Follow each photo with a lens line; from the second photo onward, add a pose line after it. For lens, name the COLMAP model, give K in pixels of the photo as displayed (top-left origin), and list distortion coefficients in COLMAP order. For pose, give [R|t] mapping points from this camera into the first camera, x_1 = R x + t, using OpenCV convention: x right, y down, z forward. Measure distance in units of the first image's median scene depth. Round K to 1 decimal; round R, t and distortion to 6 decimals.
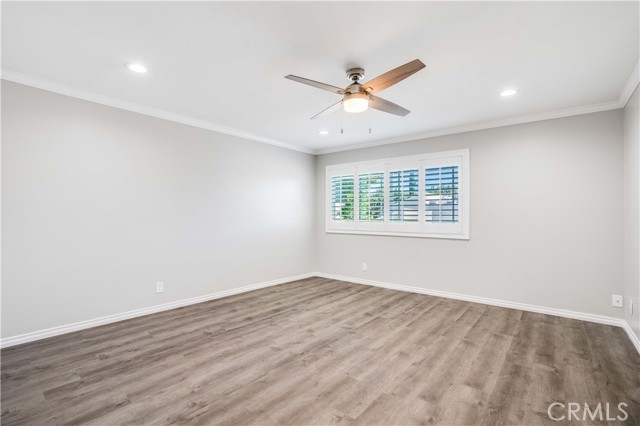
lens RADIAL K [[291.1, 0, 320.1], [0, 291.1, 214.7], [0, 0, 1]] dist [0.000557, 0.000072]
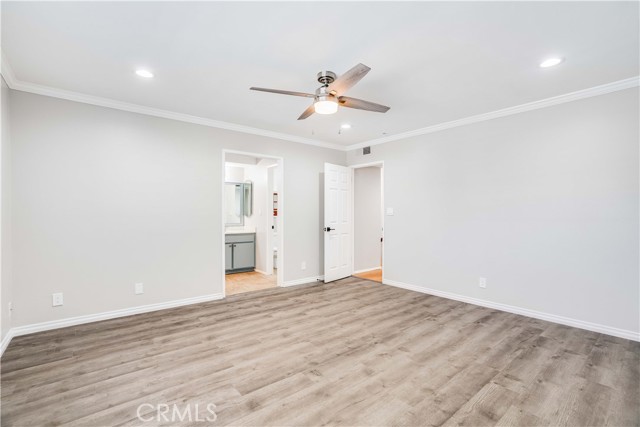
lens RADIAL K [[297.3, 0, 320.2], [0, 297.3, 213.2], [0, 0, 1]] dist [-0.013583, 0.000353]
pose [[-0.980733, -0.006601, 0.195240, -0.068355], [-0.008517, 0.999923, -0.008977, 0.012313], [-0.195165, -0.010467, -0.980714, 2.065581]]
